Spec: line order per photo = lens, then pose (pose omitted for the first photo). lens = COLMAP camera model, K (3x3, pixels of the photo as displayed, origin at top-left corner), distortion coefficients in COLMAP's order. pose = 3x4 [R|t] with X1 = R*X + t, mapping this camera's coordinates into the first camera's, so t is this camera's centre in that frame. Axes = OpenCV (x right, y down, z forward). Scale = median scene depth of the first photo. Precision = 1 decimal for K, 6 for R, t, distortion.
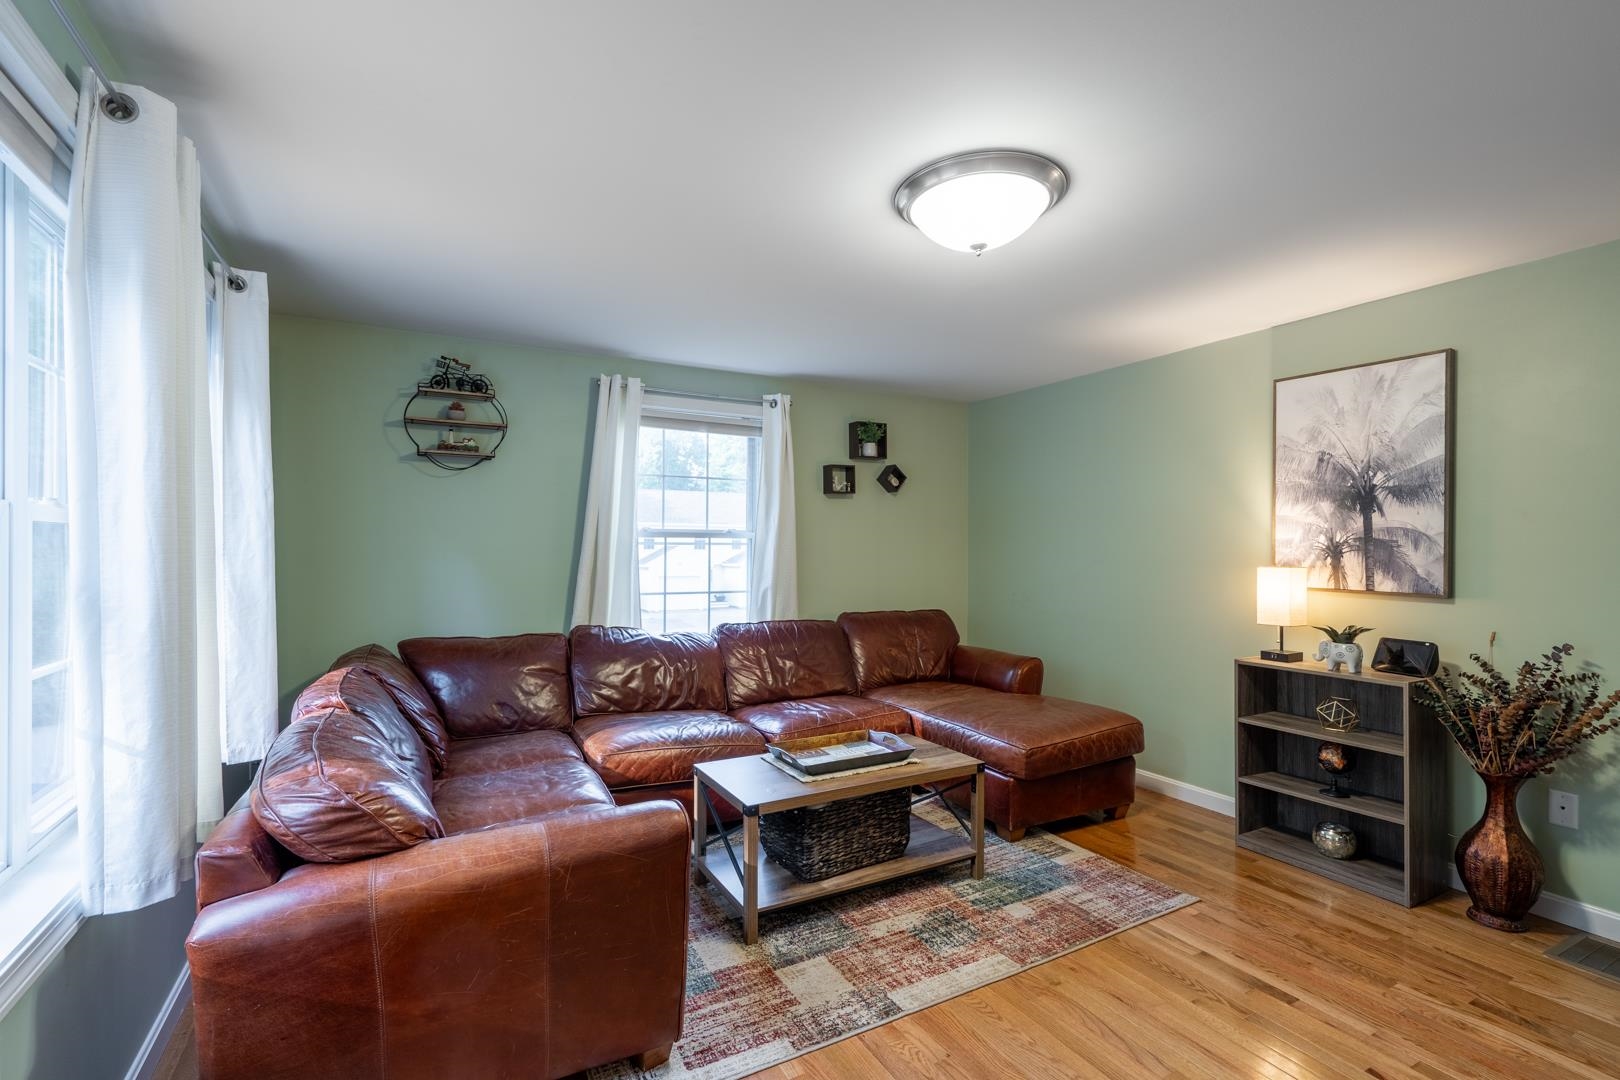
lens RADIAL K [[736.5, 0, 839.4], [0, 736.5, 545.1], [0, 0, 1]] dist [-0.006872, 0.002041]
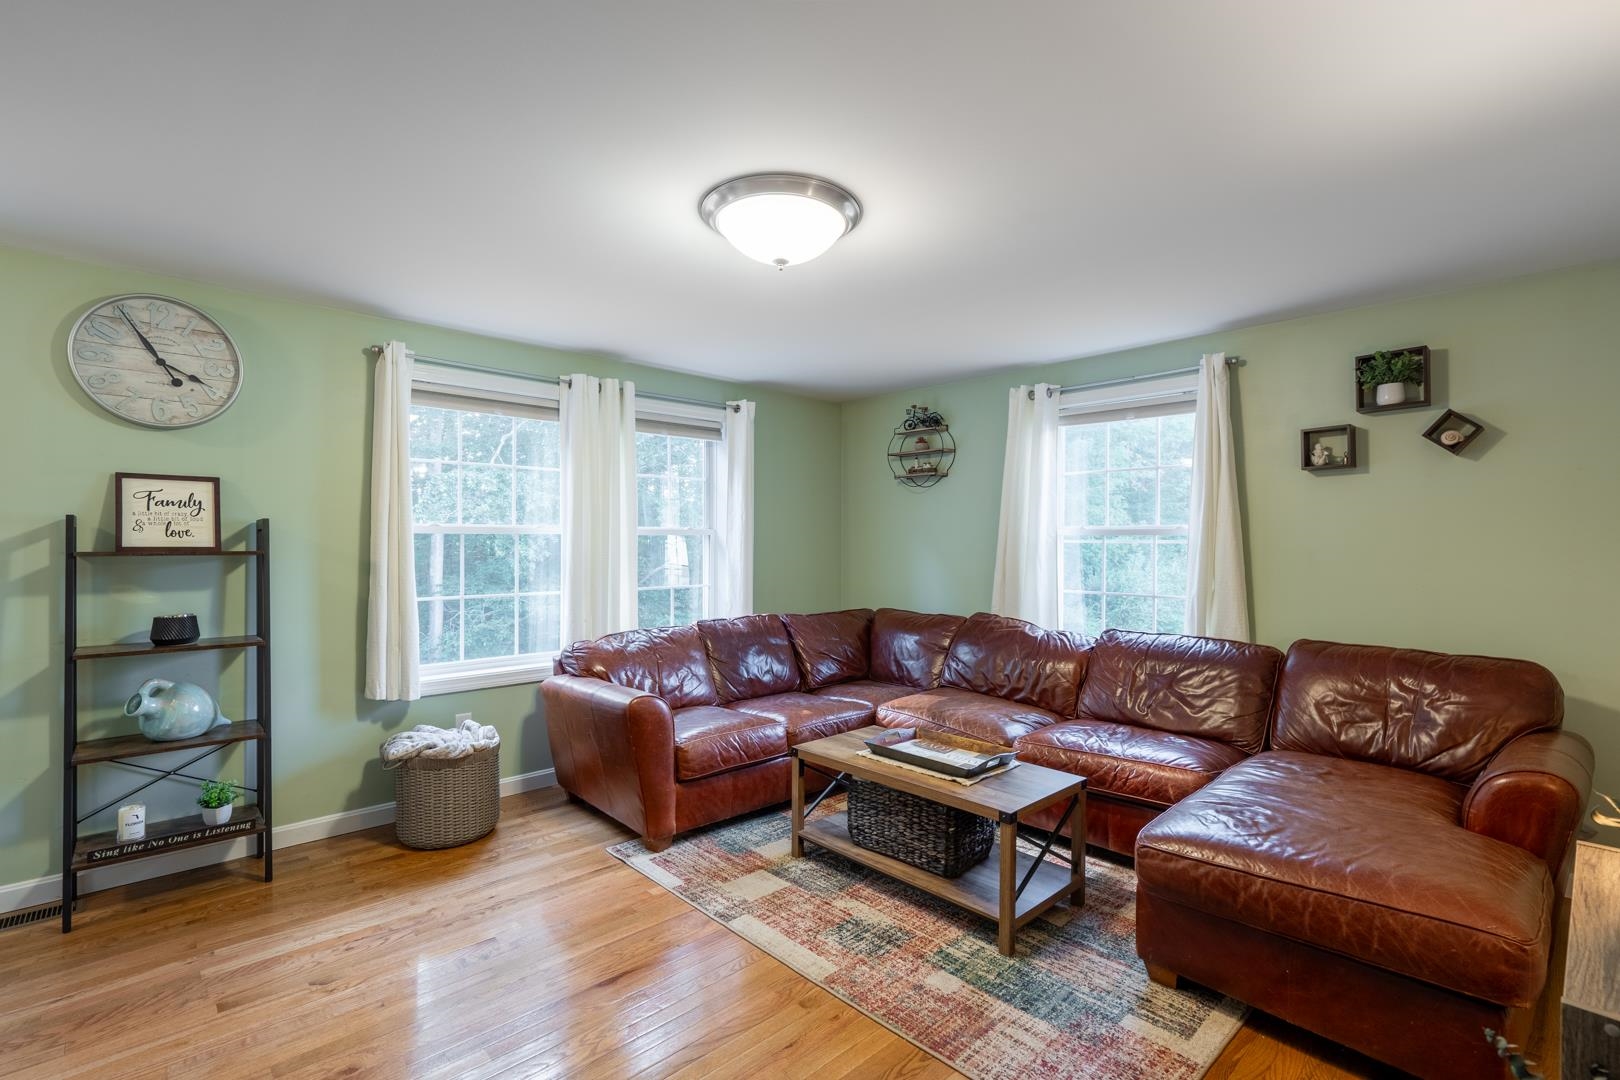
lens RADIAL K [[736.5, 0, 789.3], [0, 736.5, 544.7], [0, 0, 1]] dist [-0.006872, 0.002041]
pose [[0.217387, -0.000037, -0.976086, 0.822951], [-0.002432, 0.999997, -0.000579, 0.004303], [0.976083, 0.002500, 0.217386, 0.527324]]
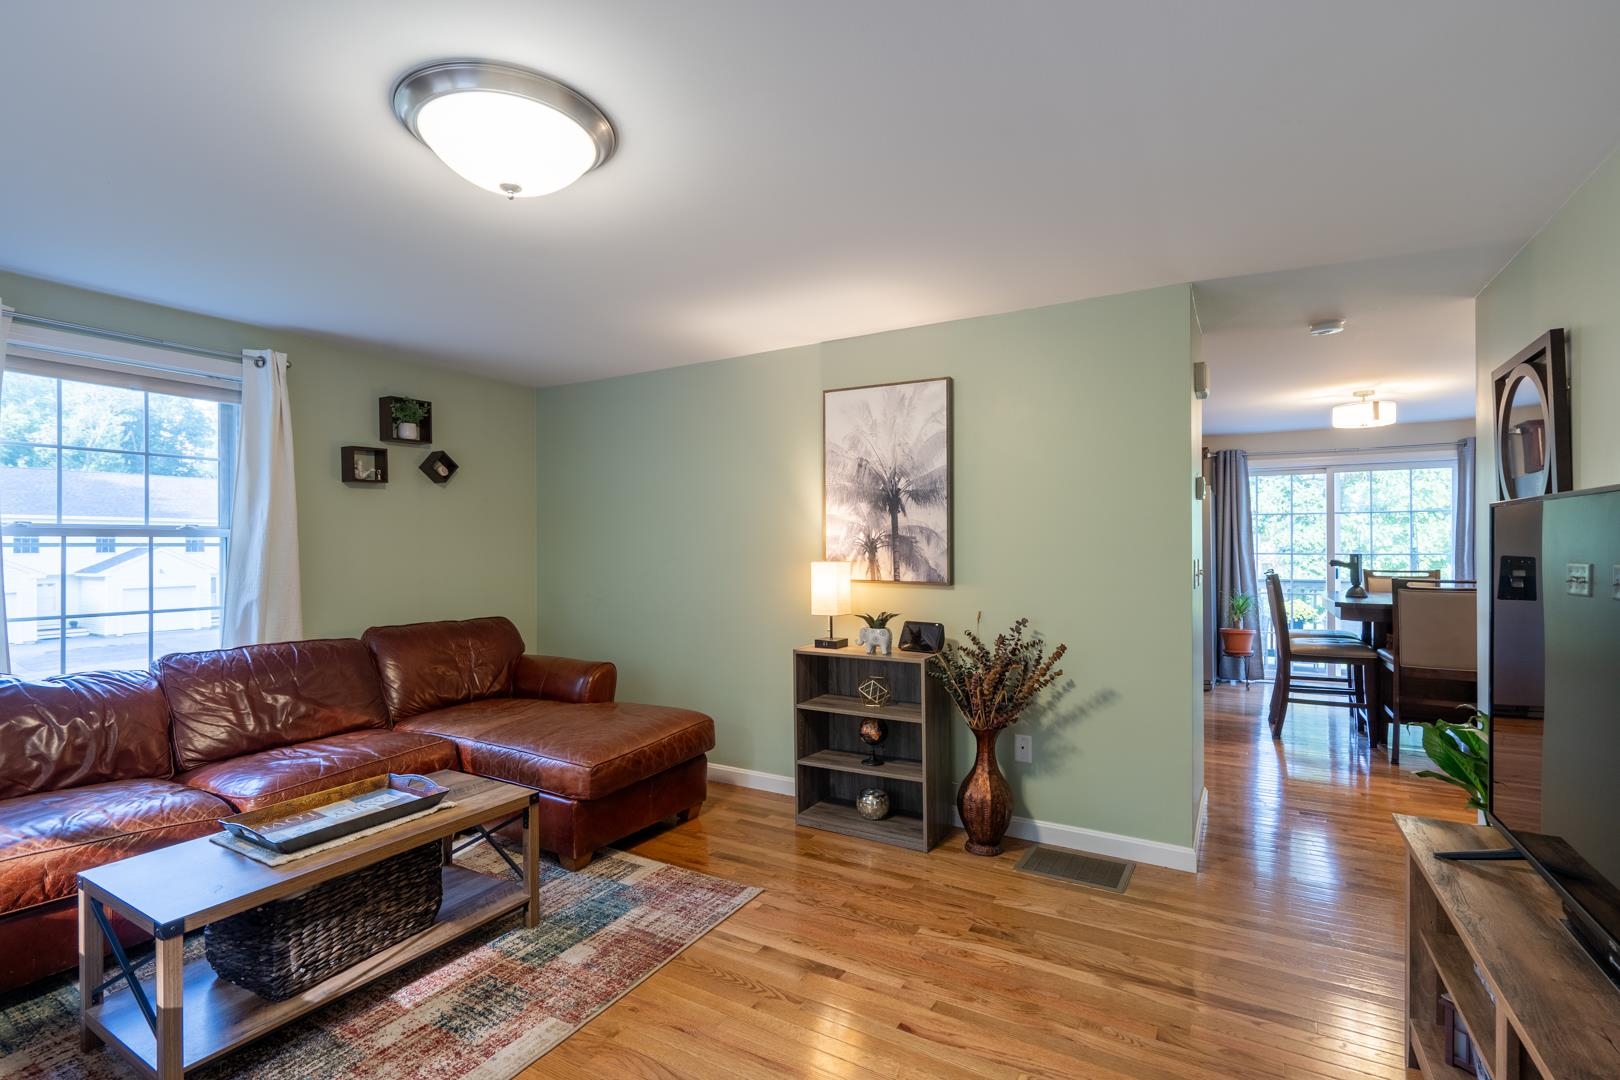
lens RADIAL K [[736.5, 0, 824.8], [0, 736.5, 526.3], [0, 0, 1]] dist [-0.006872, 0.002041]
pose [[0.863599, 0.004795, 0.504157, 0.044142], [0.007166, 0.999737, -0.021784, 0.000961], [-0.504129, 0.022425, 0.863337, 0.059492]]
